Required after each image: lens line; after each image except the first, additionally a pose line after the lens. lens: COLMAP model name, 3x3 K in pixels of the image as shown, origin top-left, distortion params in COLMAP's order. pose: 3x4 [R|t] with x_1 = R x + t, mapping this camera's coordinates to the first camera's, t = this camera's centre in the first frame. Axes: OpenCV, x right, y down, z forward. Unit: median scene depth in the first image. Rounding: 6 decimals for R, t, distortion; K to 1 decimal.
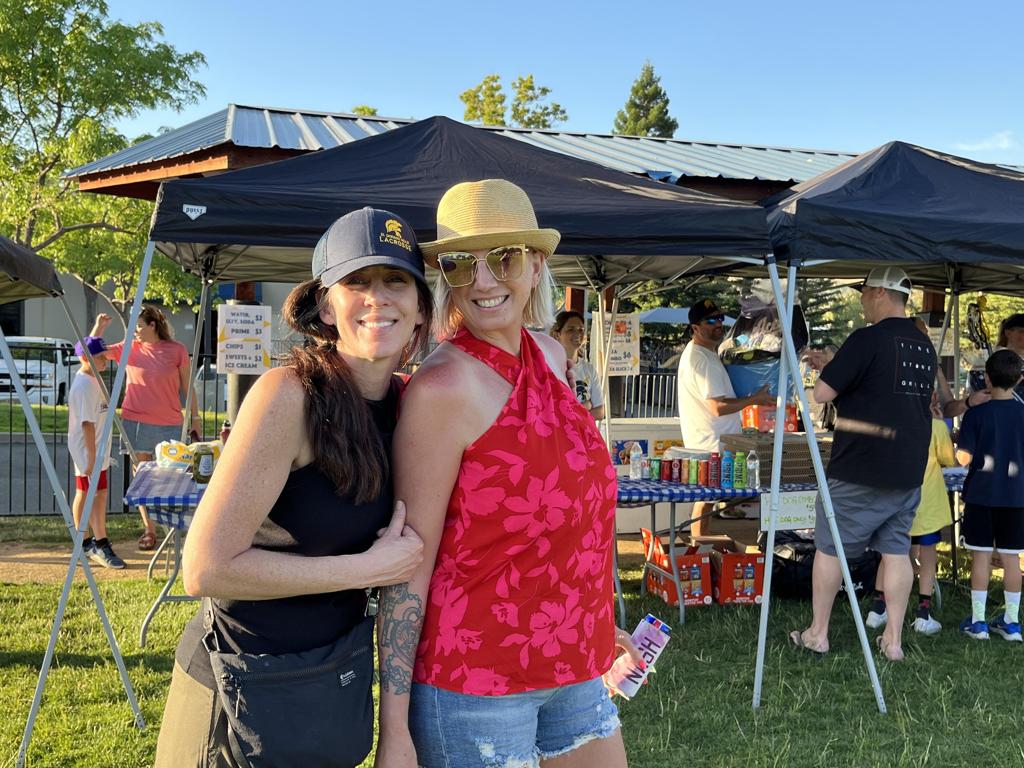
lens RADIAL K [[1014.9, 0, 512.0], [0, 1014.9, 384.0], [0, 0, 1]] dist [-0.005687, -0.002745]
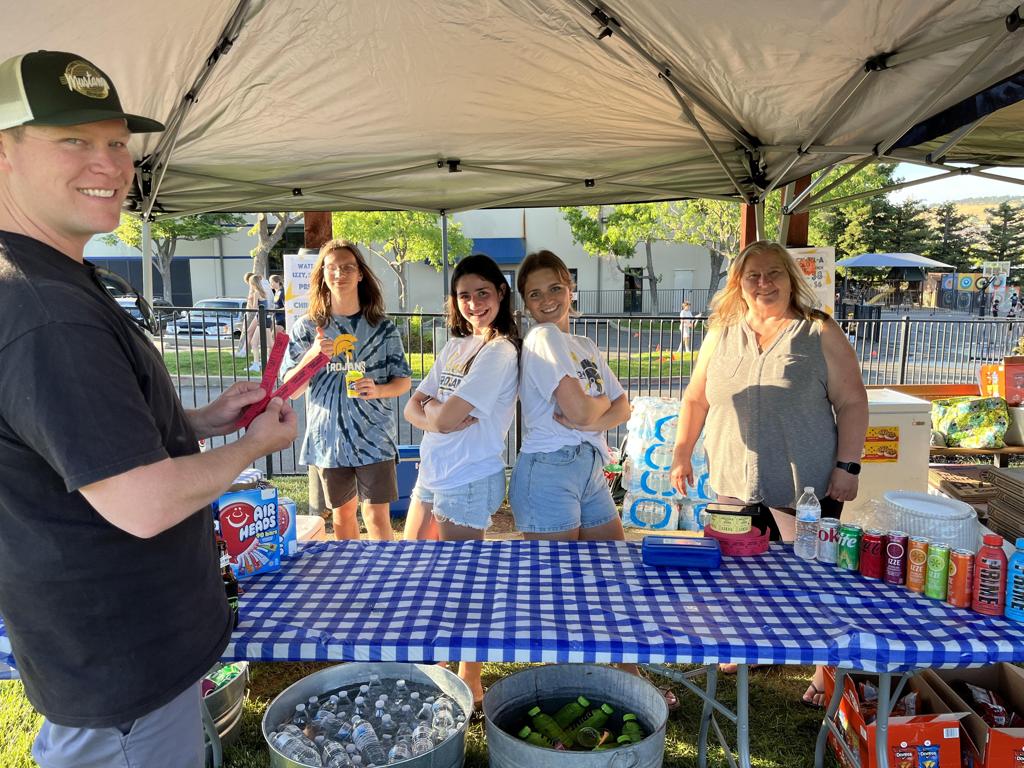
lens RADIAL K [[763.2, 0, 512.0], [0, 763.2, 384.0], [0, 0, 1]] dist [0.037021, -0.085623]
pose [[0.959441, 0.008284, -0.281788, 0.053165], [0.014664, 0.996748, 0.079231, -0.016257], [0.281528, -0.080150, 0.956200, 0.362090]]
